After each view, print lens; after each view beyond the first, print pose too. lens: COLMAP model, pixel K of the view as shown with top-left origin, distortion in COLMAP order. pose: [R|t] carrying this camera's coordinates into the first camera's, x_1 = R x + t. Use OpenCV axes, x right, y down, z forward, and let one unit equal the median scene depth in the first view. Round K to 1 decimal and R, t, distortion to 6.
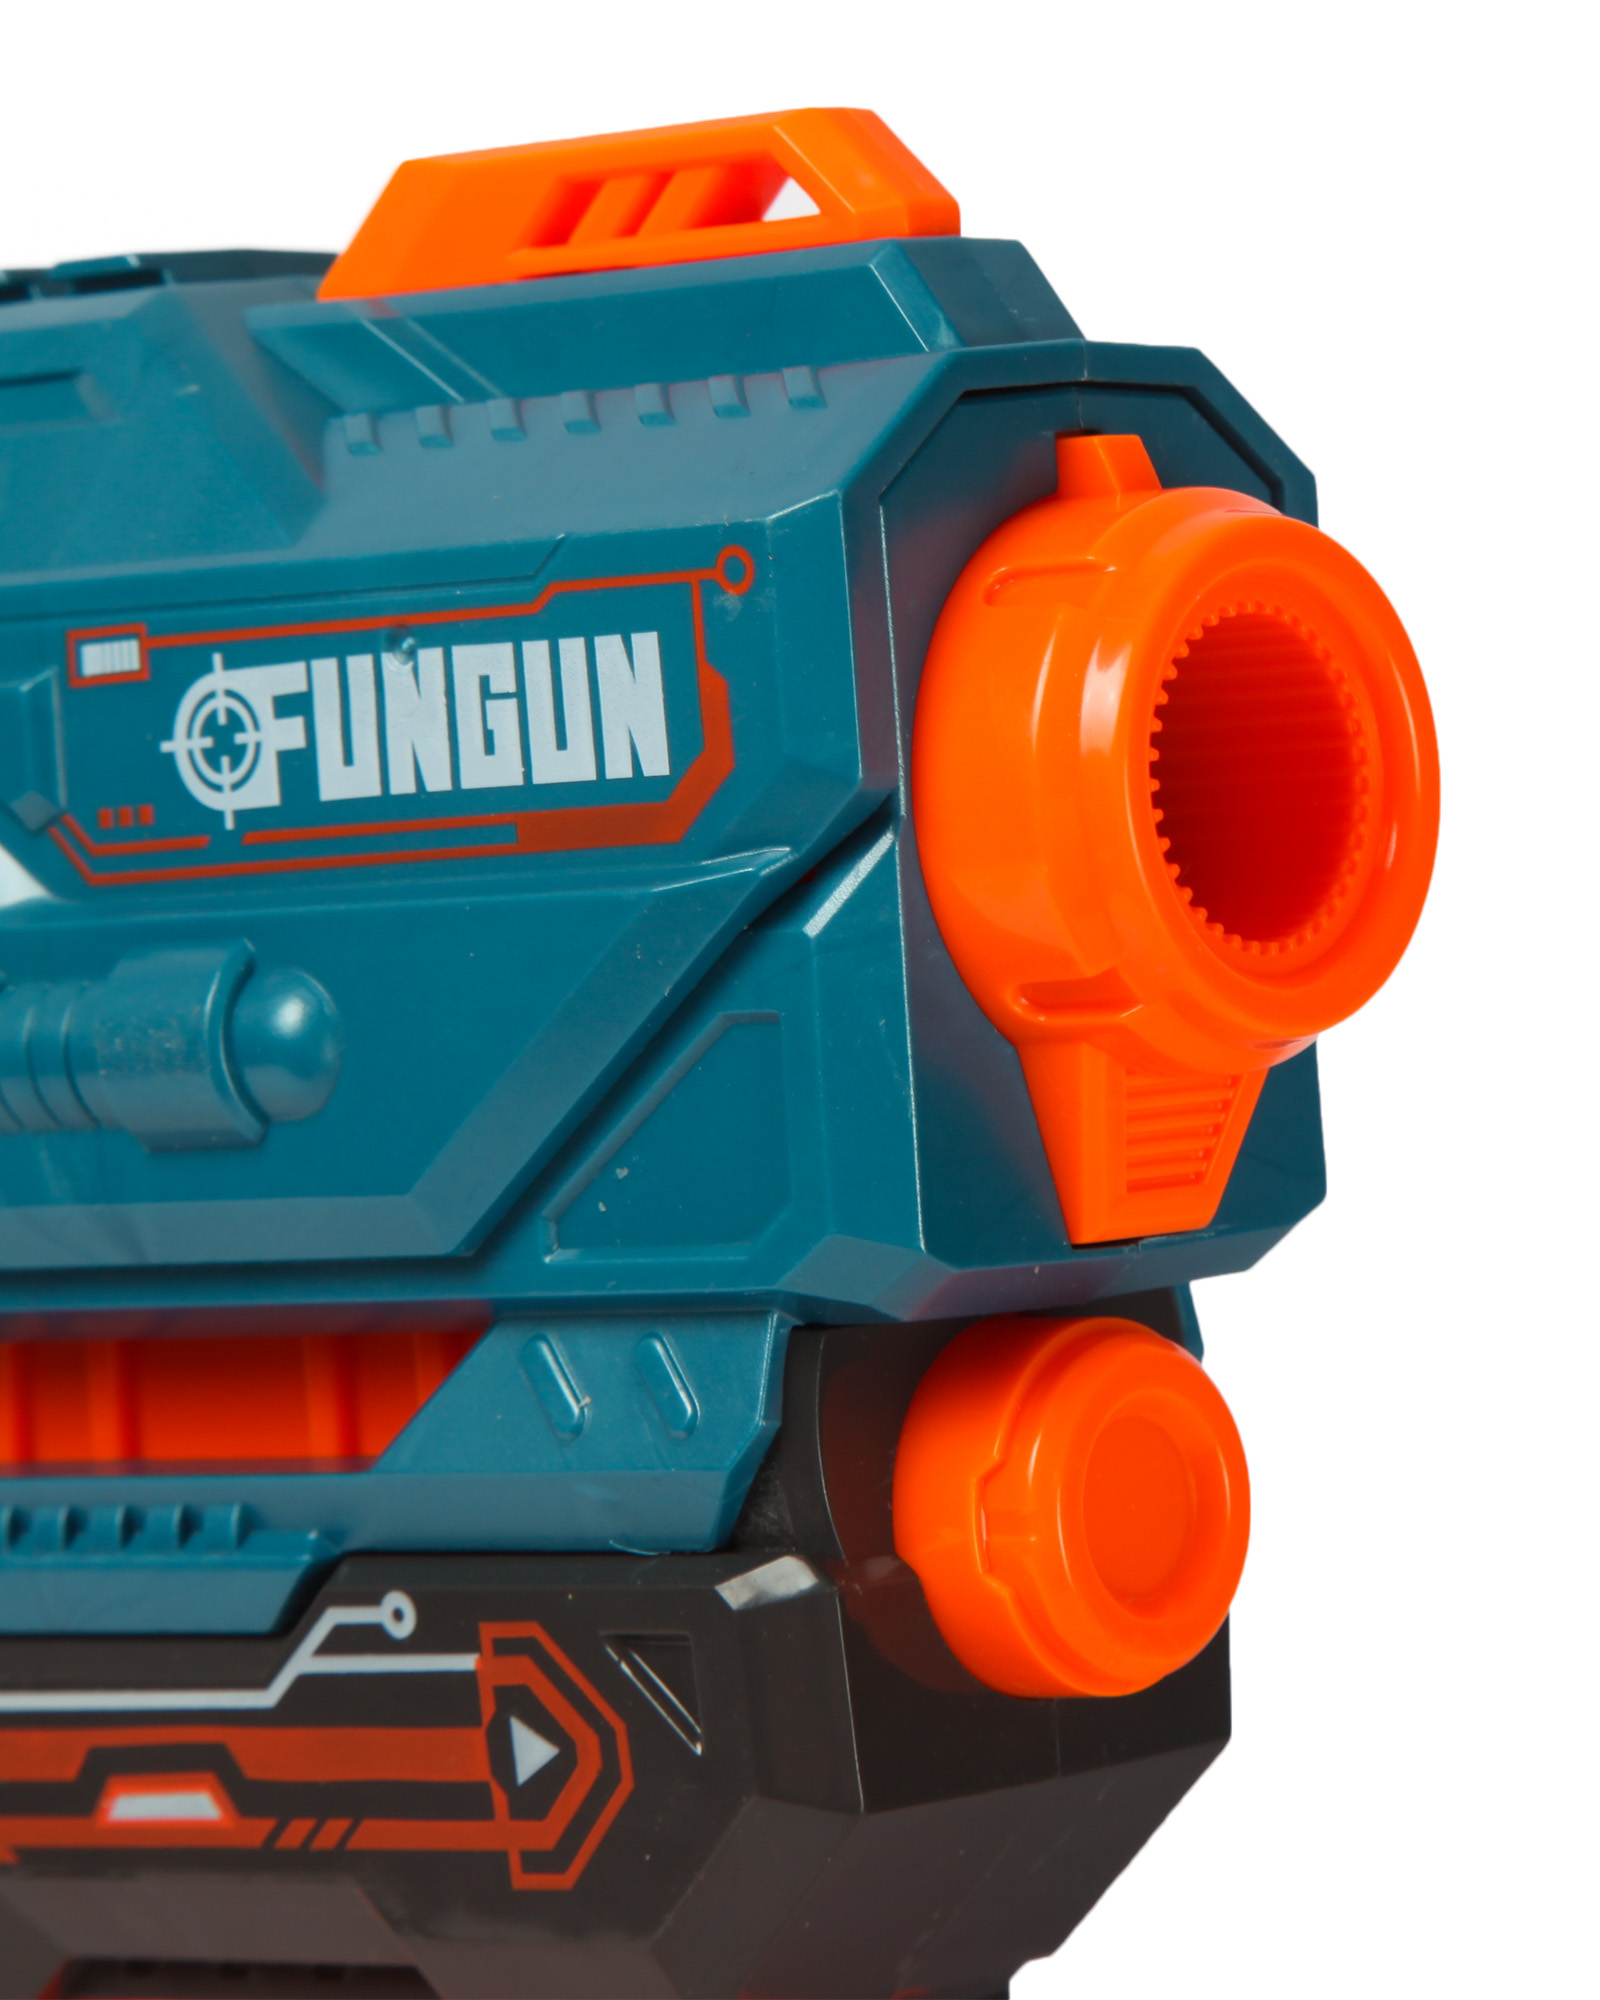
lens RADIAL K [[9425.5, 0, 800.4], [0, 9425.5, 738.3], [0, 0, 1]] dist [0.428850, -9.932371]
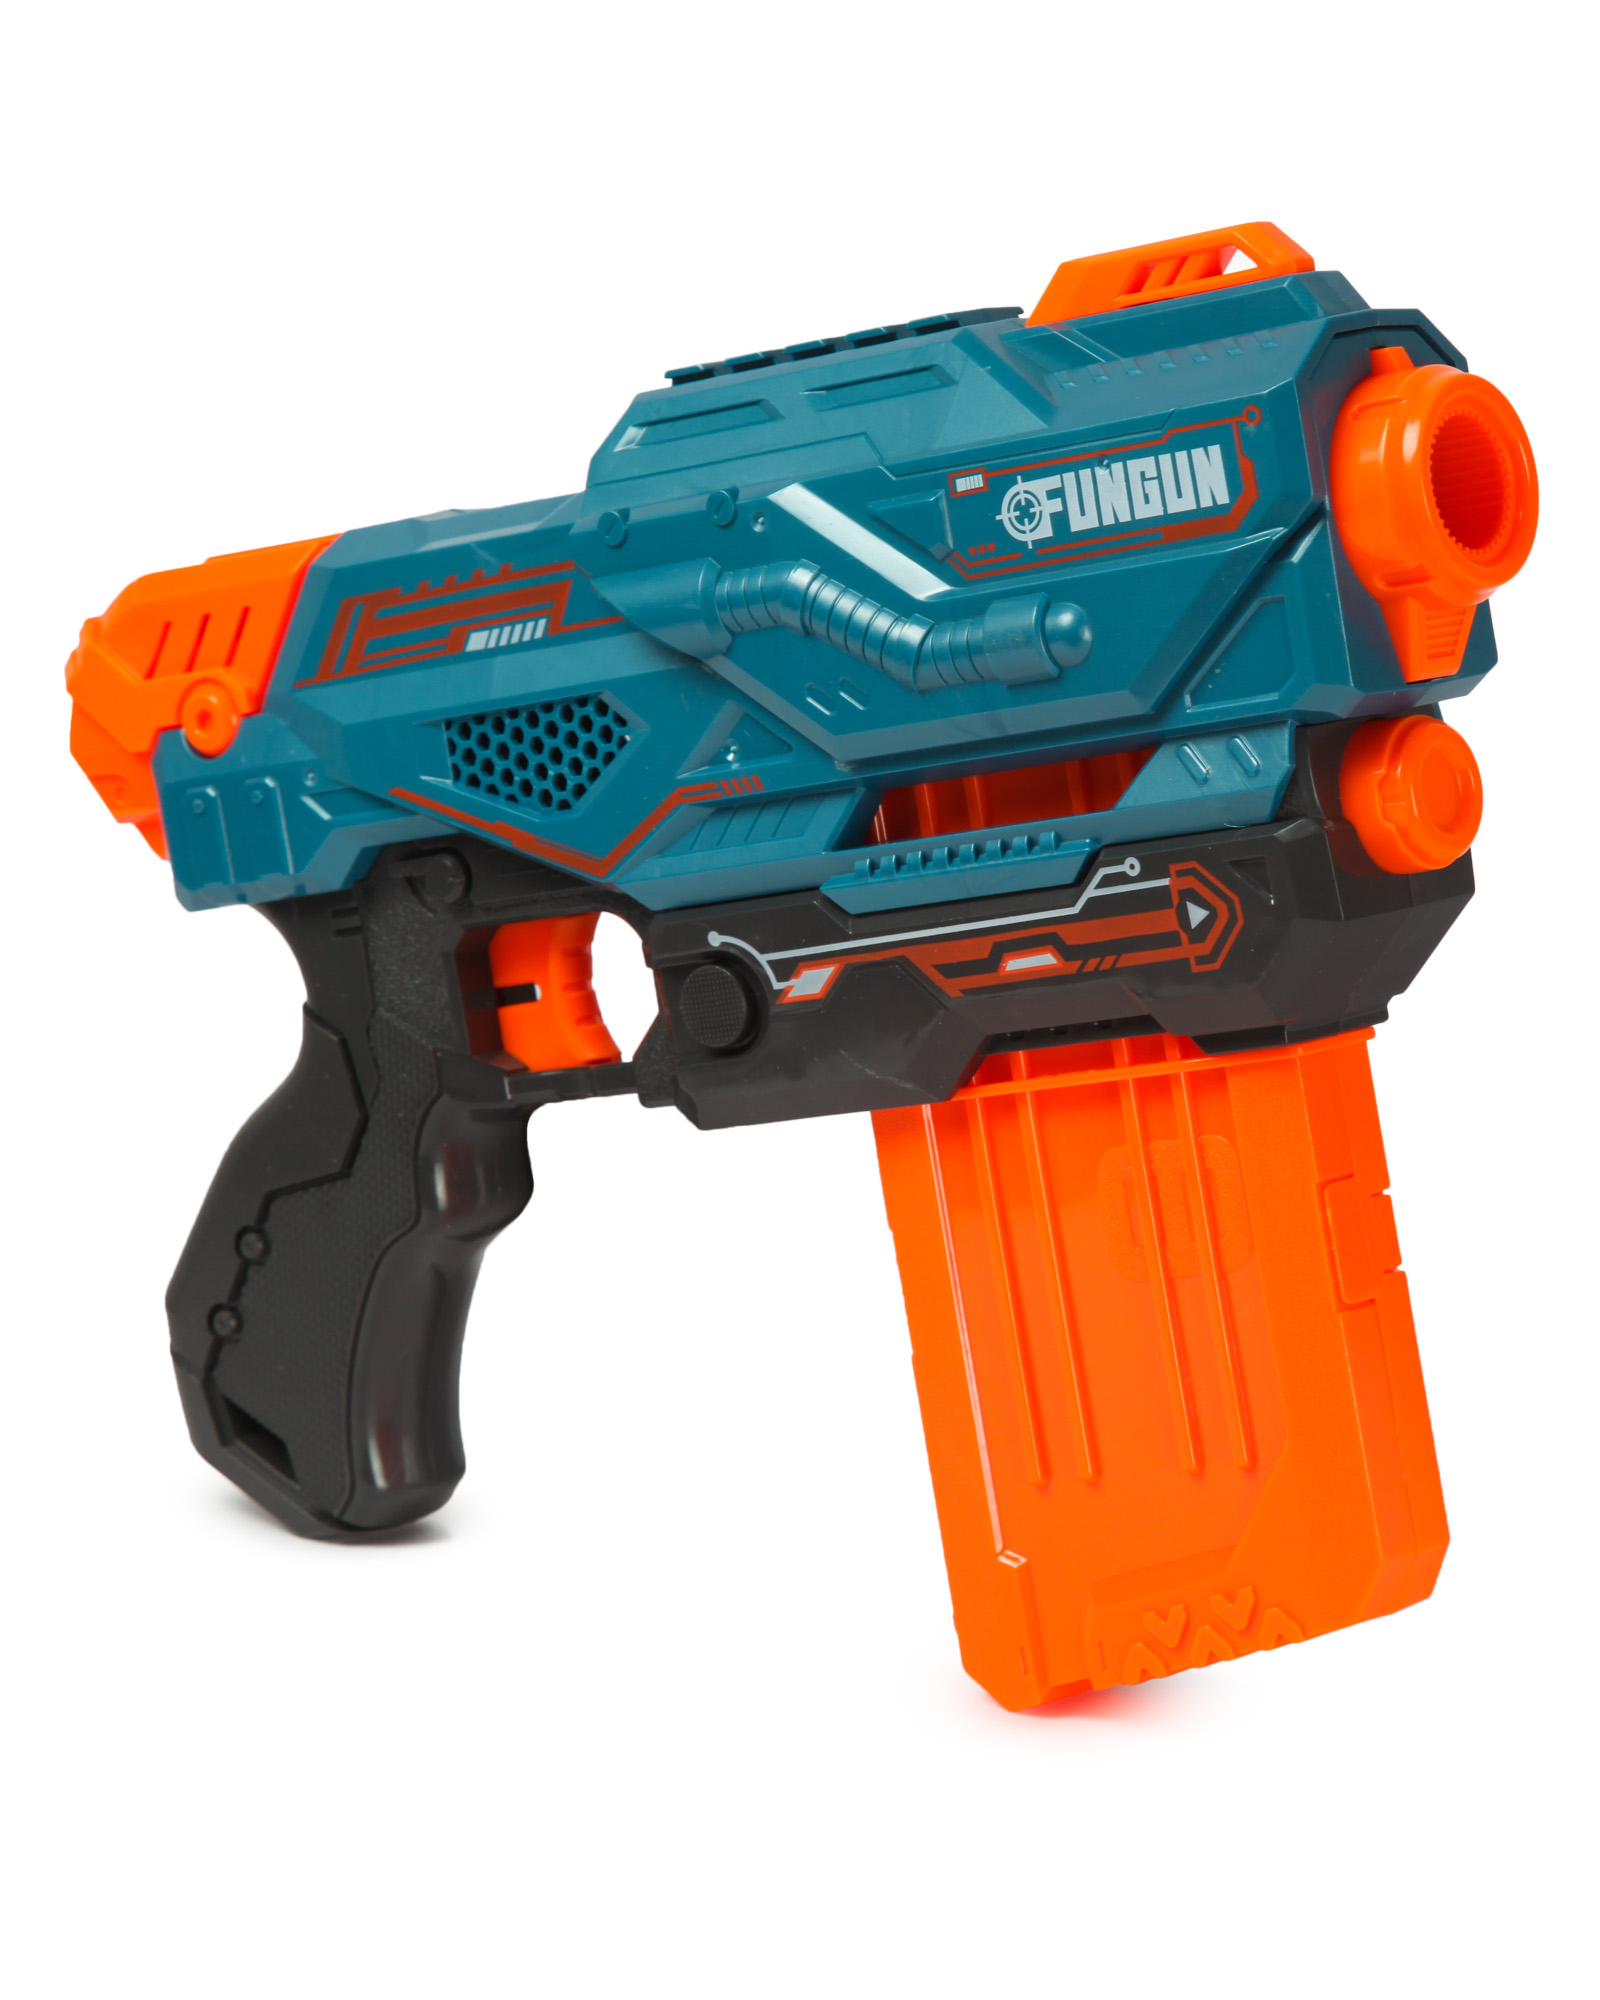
lens RADIAL K [[6553.1, 0, 799.8], [0, 6553.1, 917.0], [0, 0, 1]] dist [0.406874, 0.596796]
pose [[0.995226, -0.091961, 0.032687, -0.183998], [0.090884, 0.995313, 0.033043, 0.042798], [-0.035573, -0.029914, 0.998919, -0.672619]]
